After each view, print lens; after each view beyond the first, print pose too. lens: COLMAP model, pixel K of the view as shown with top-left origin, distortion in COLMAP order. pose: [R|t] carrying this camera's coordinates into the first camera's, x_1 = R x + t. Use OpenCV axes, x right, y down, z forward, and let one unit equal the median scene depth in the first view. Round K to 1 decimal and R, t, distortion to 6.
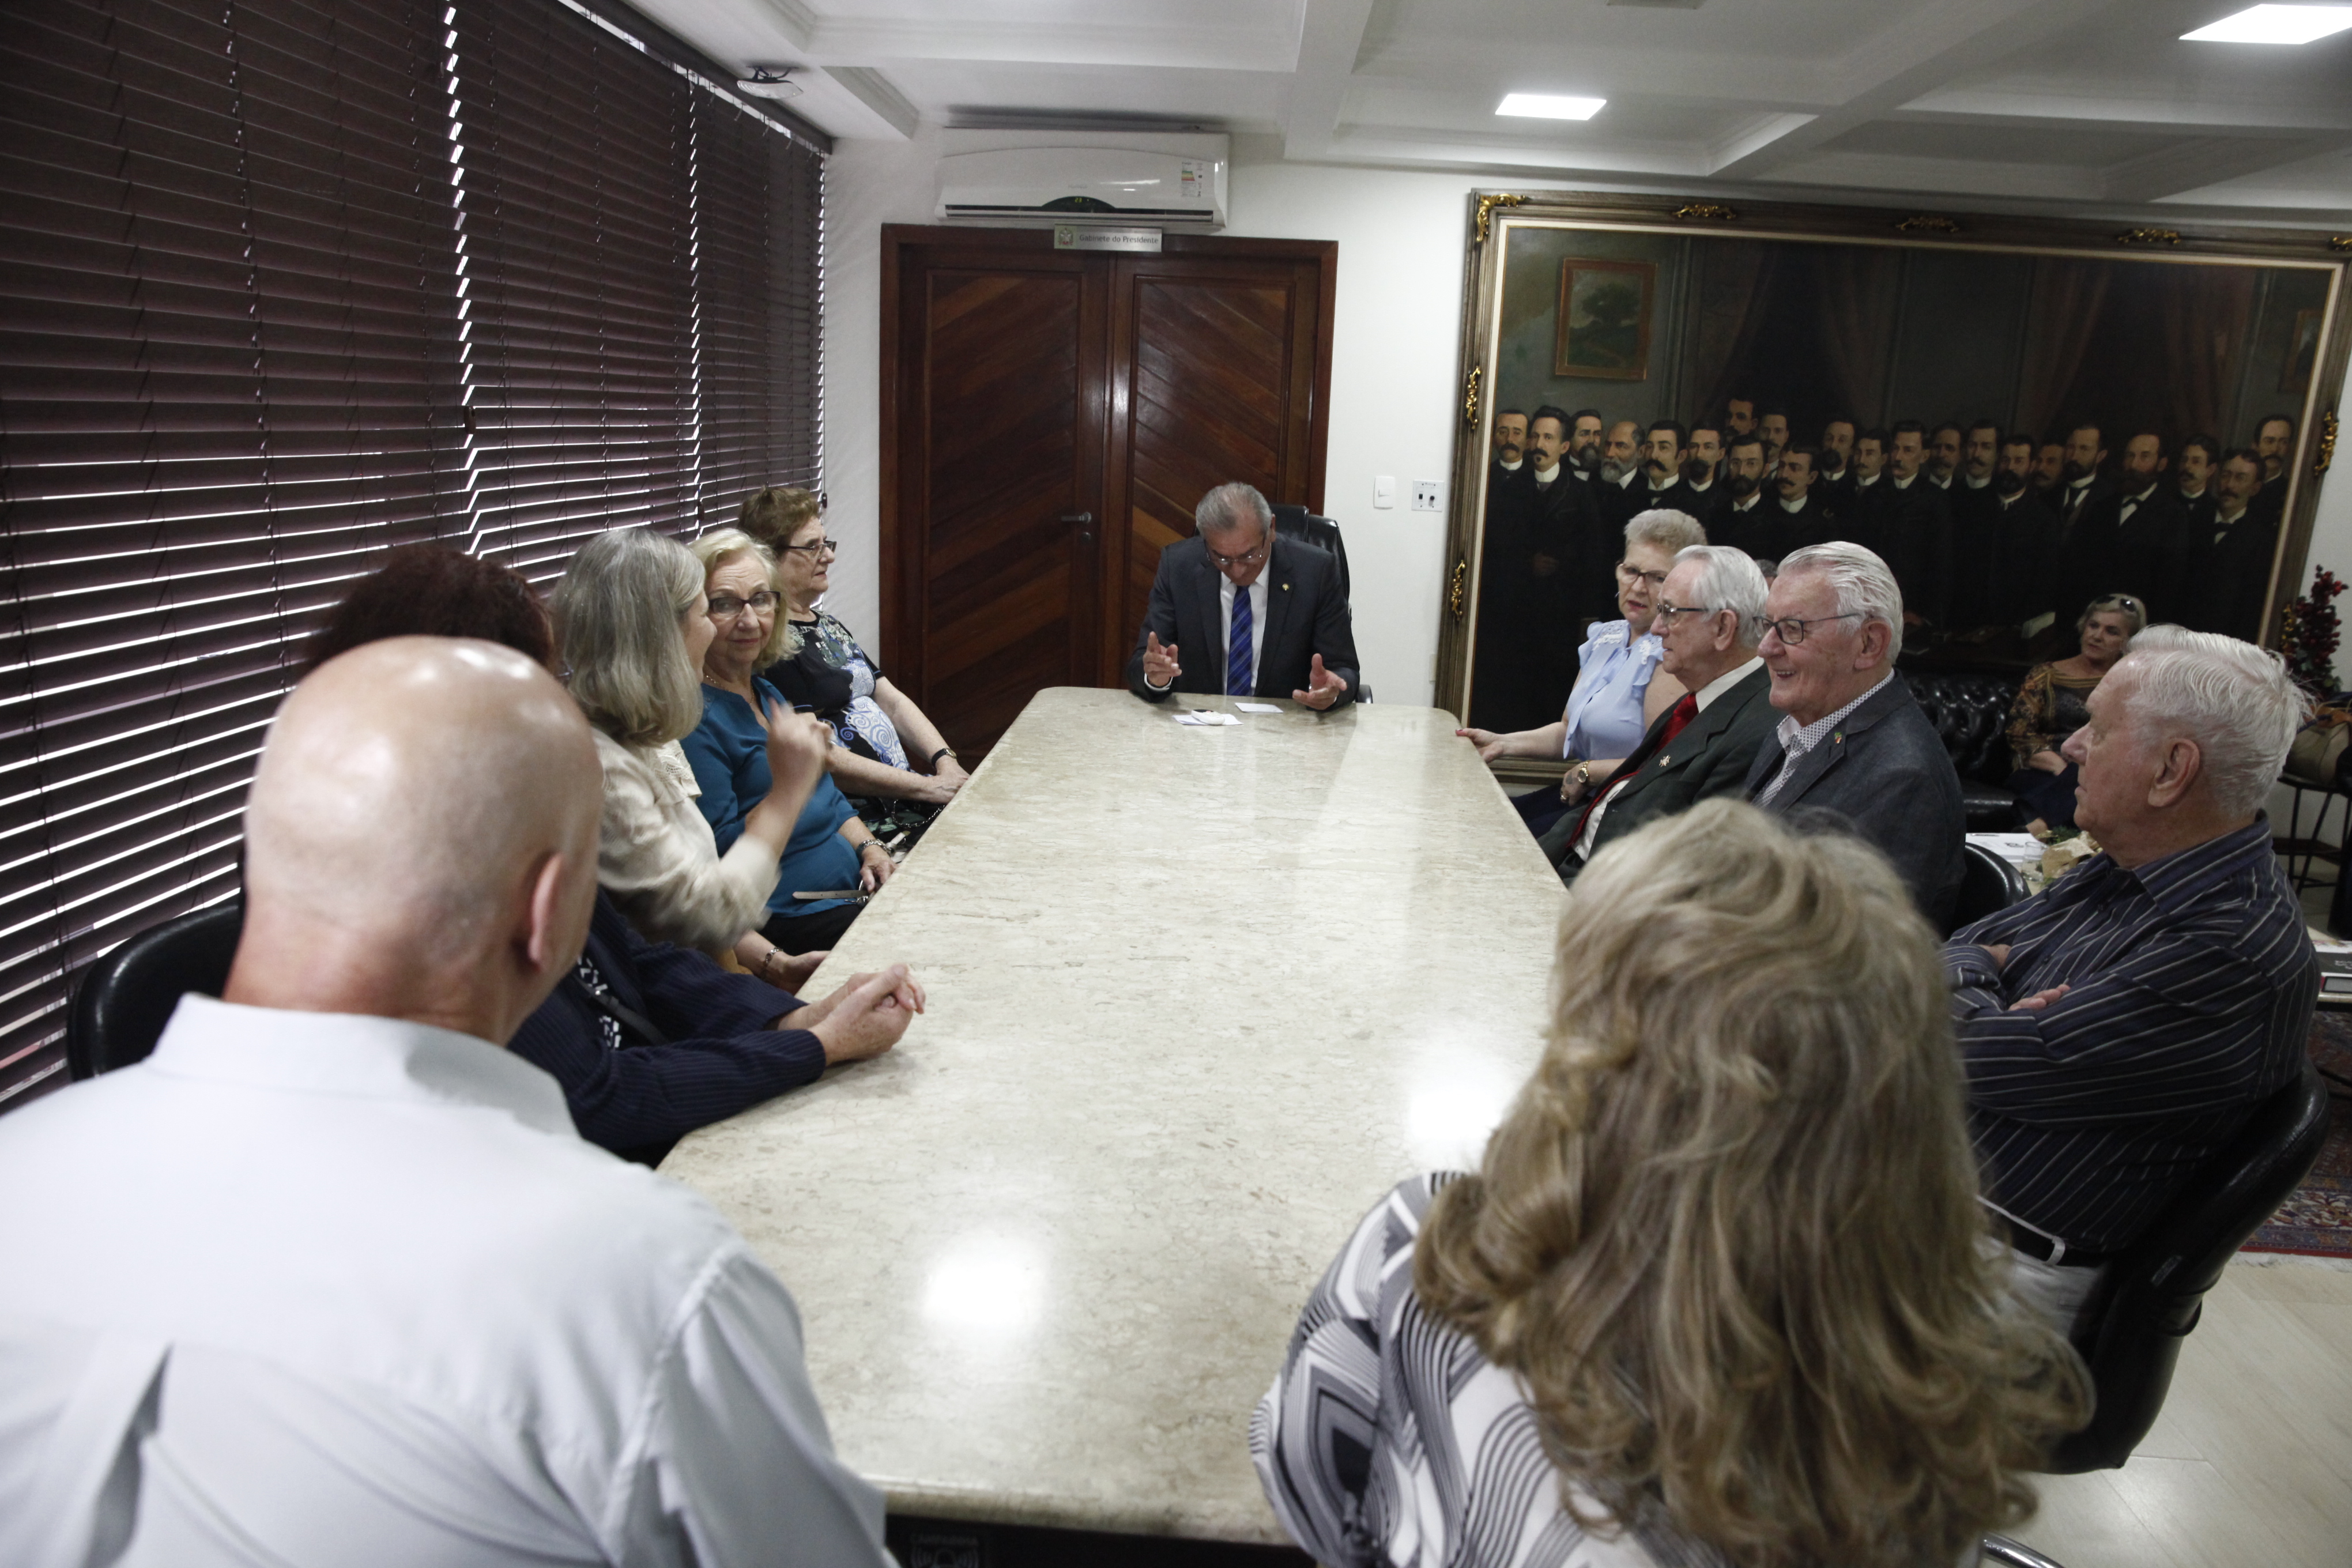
lens RADIAL K [[1596.7, 0, 1177.6], [0, 1596.7, 794.9], [0, 0, 1]] dist [-0.110744, 0.081438]
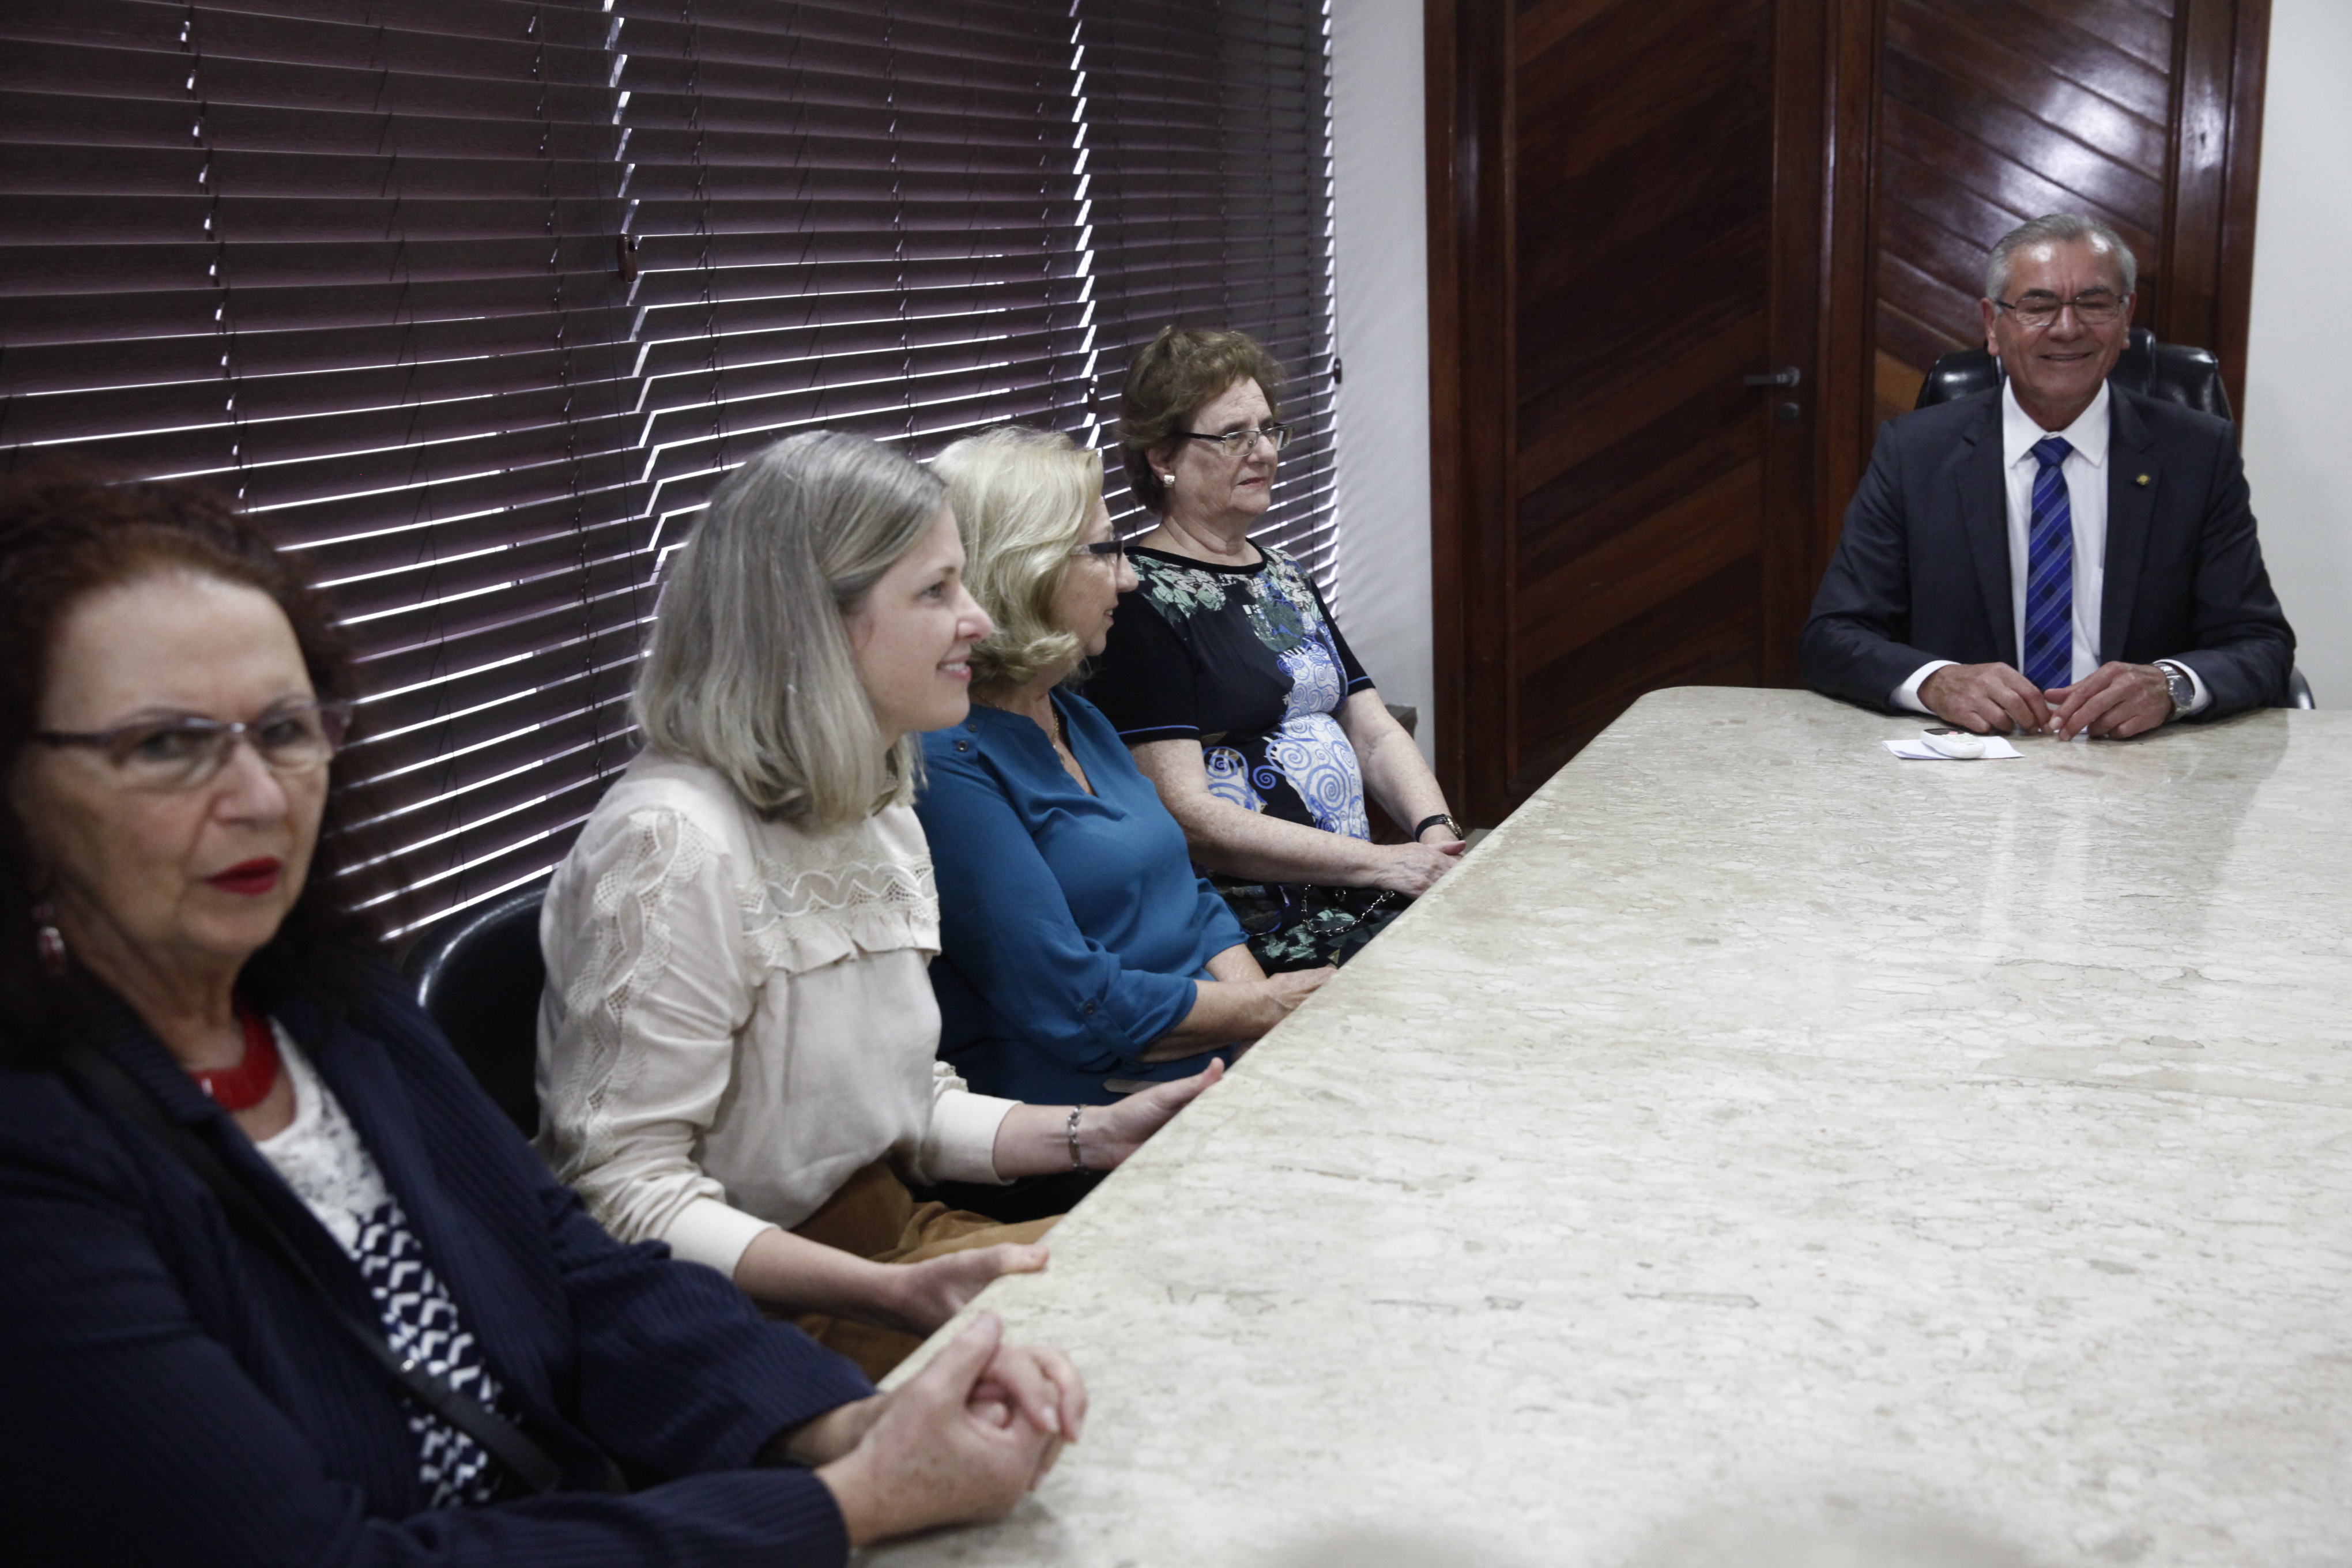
lens RADIAL K [[2514.7, 0, 1184.1], [0, 2514.7, 795.1], [0, 0, 1]] dist [0.016641, 0.055293]
pose [[0.945203, -0.002863, -0.326470, 0.032640], [-0.002224, 0.999882, -0.015208, -0.012214], [0.326475, 0.015101, 0.945085, 0.091401]]
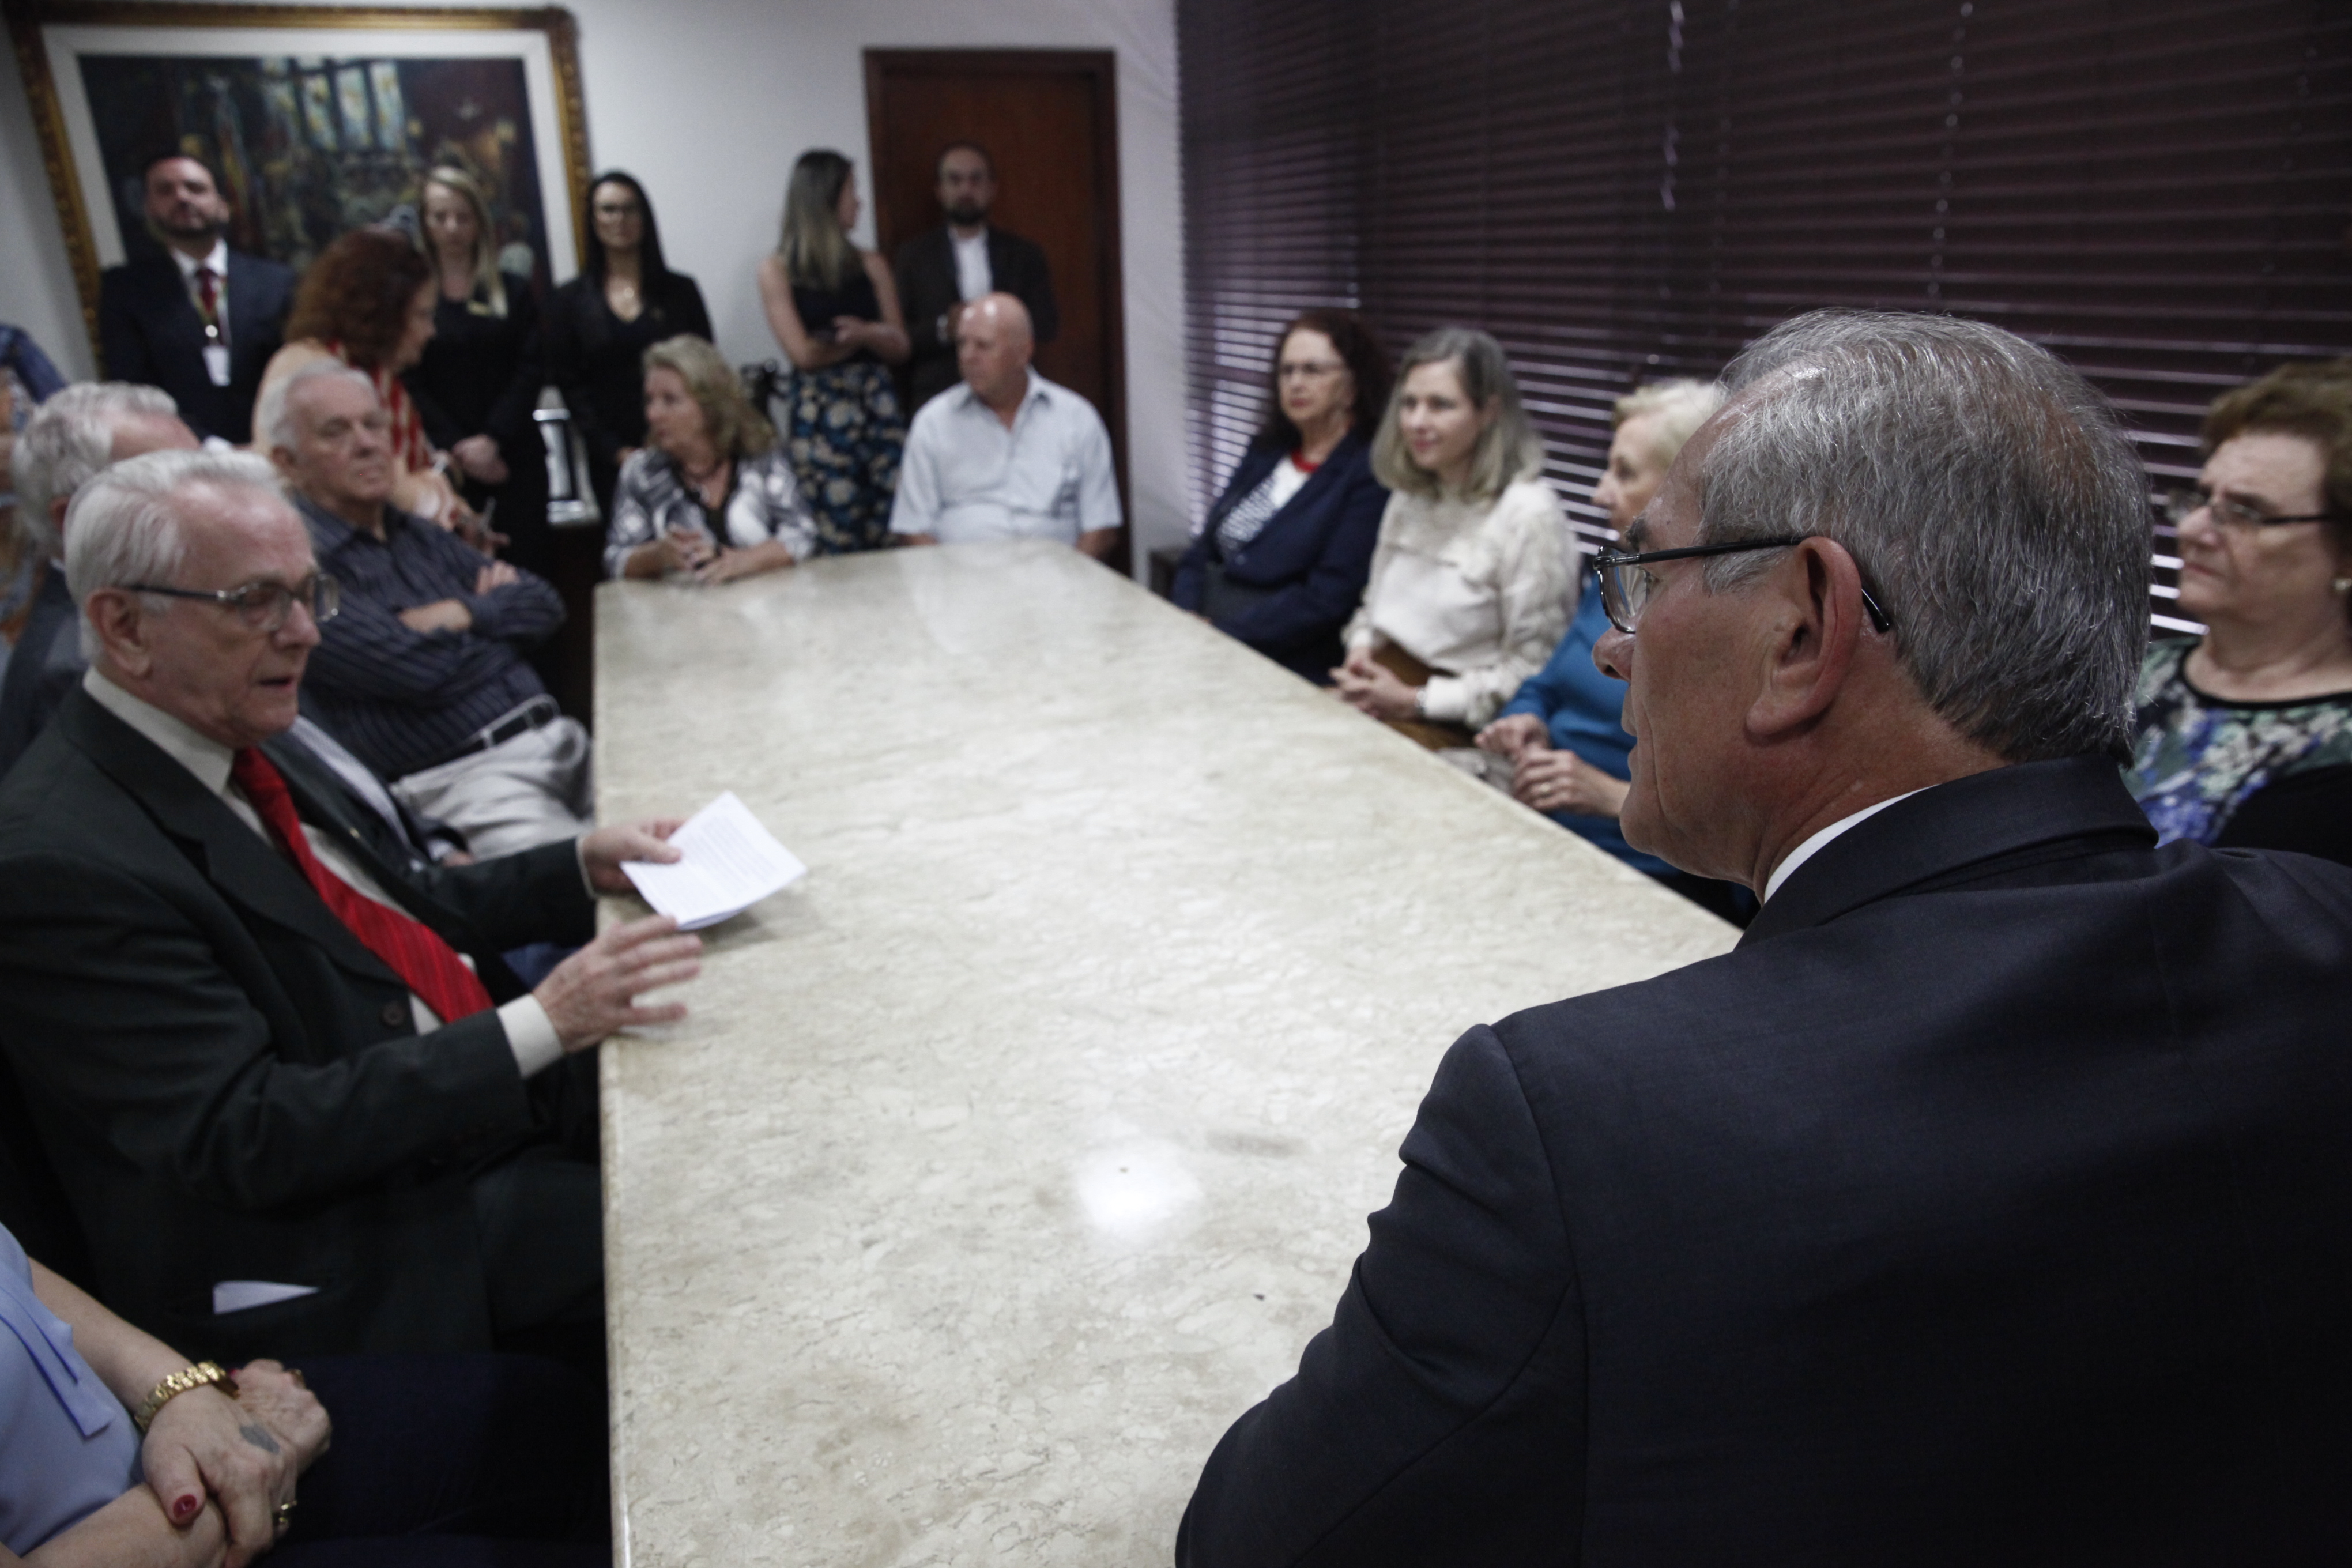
lens RADIAL K [[1596.7, 0, 1177.6], [0, 1596.7, 794.9], [0, 0, 1]] dist [-0.110744, 0.081438]
pose [[-0.923935, 0.107324, -0.367186, 0.117519], [-0.100080, 0.858598, 0.502786, -0.168283], [0.369226, 0.501289, -0.782548, 0.773871]]
